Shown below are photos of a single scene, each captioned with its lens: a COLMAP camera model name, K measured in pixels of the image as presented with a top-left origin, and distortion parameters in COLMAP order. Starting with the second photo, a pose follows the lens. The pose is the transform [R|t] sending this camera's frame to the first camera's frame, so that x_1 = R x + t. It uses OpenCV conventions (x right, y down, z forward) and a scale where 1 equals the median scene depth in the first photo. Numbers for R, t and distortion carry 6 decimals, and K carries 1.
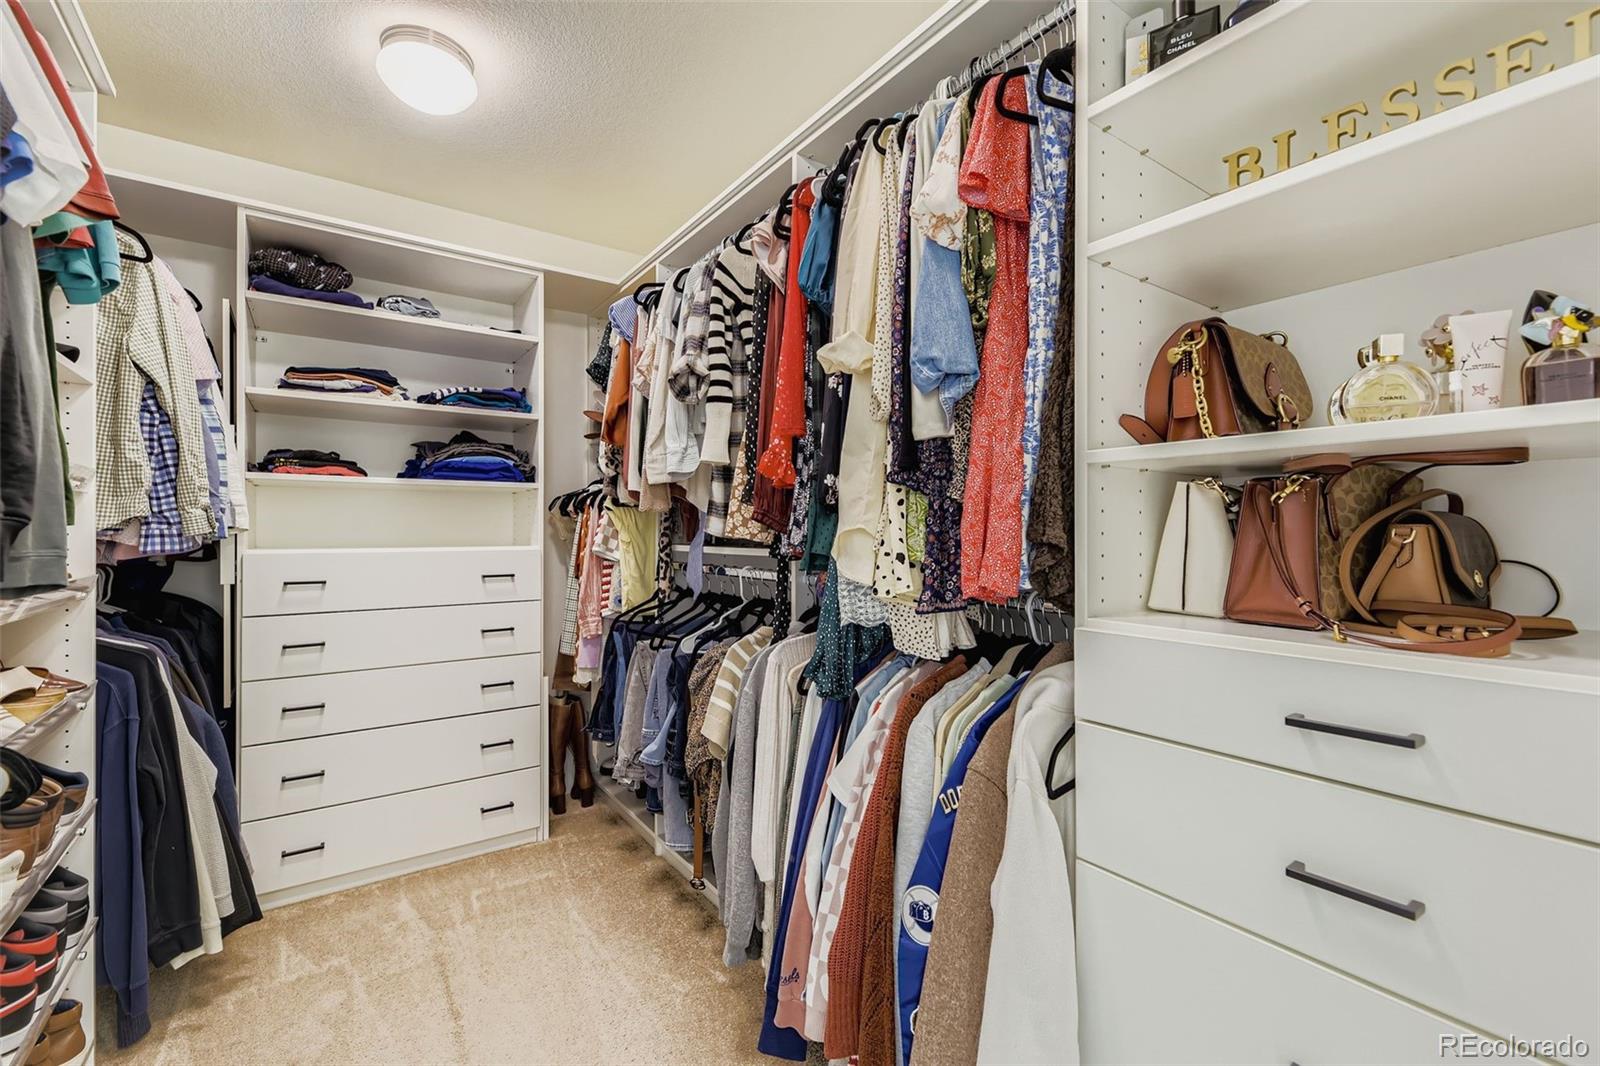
lens RADIAL K [[656.6, 0, 795.2], [0, 656.6, 532.1], [0, 0, 1]] dist [0.001031, -0.000384]
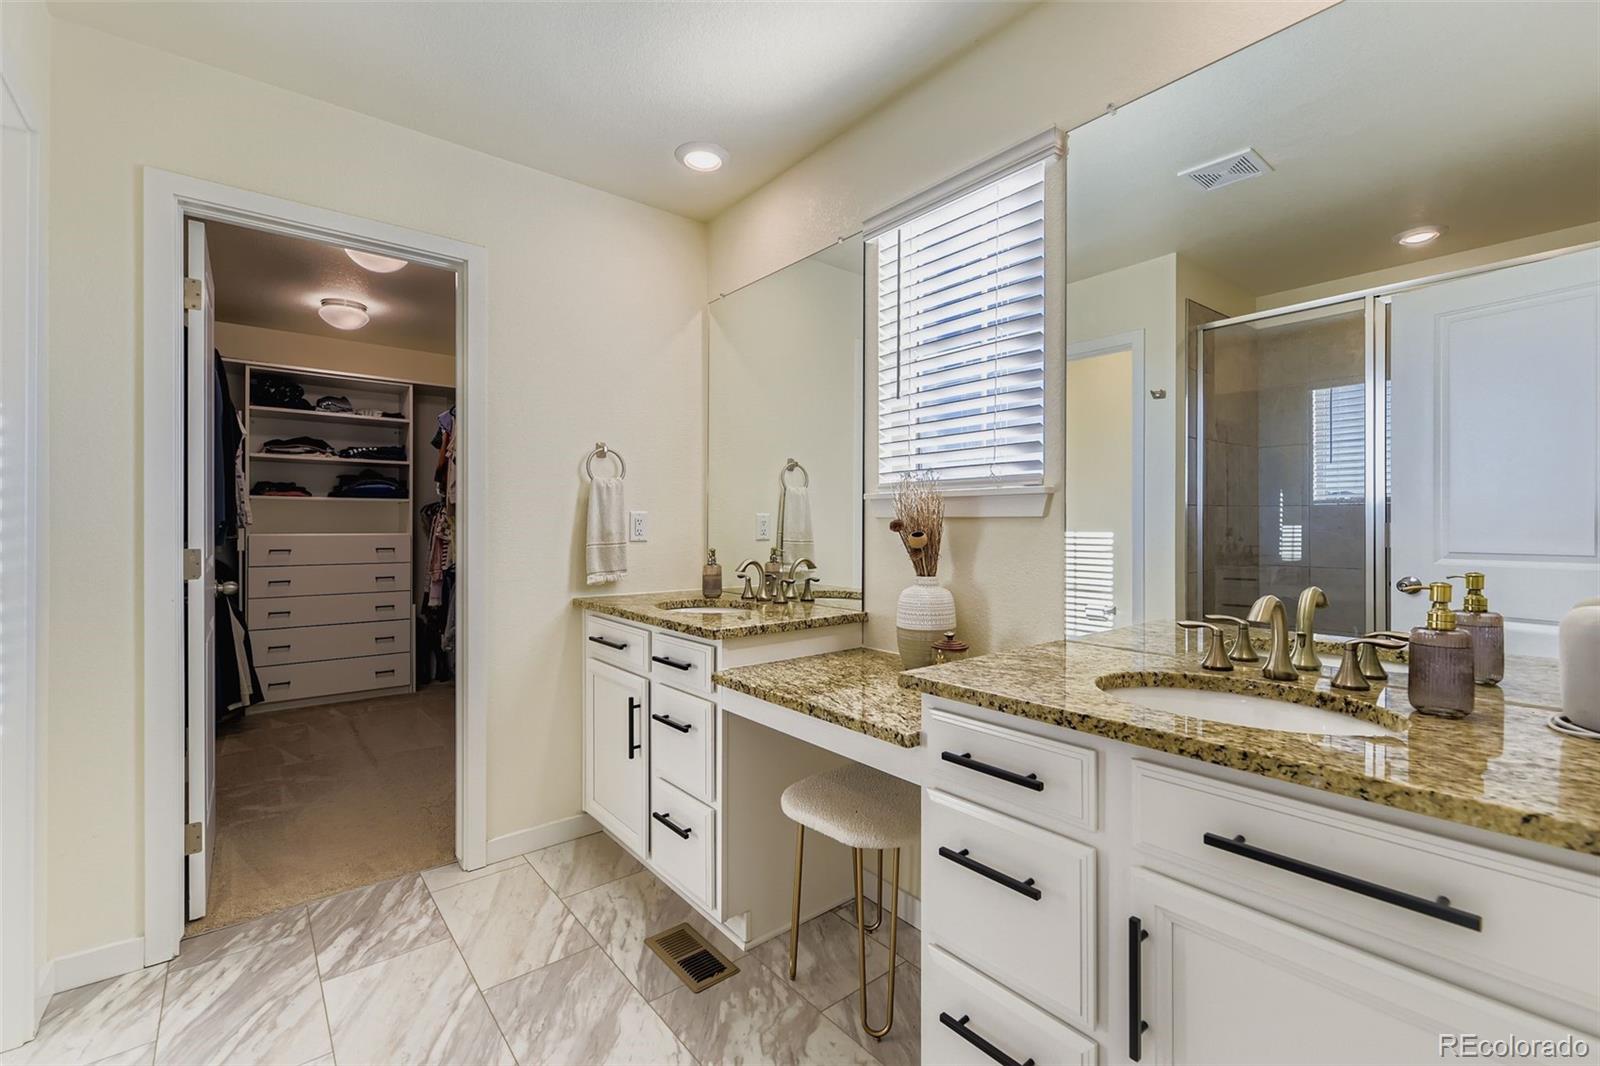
lens RADIAL K [[656.6, 0, 795.2], [0, 656.6, 532.1], [0, 0, 1]] dist [0.001031, -0.000384]
pose [[0.996638, -0.000584, 0.081927, 0.578465], [0.000592, 1.000000, -0.000080, 0.019618], [-0.081927, 0.000128, 0.996638, -0.994457]]
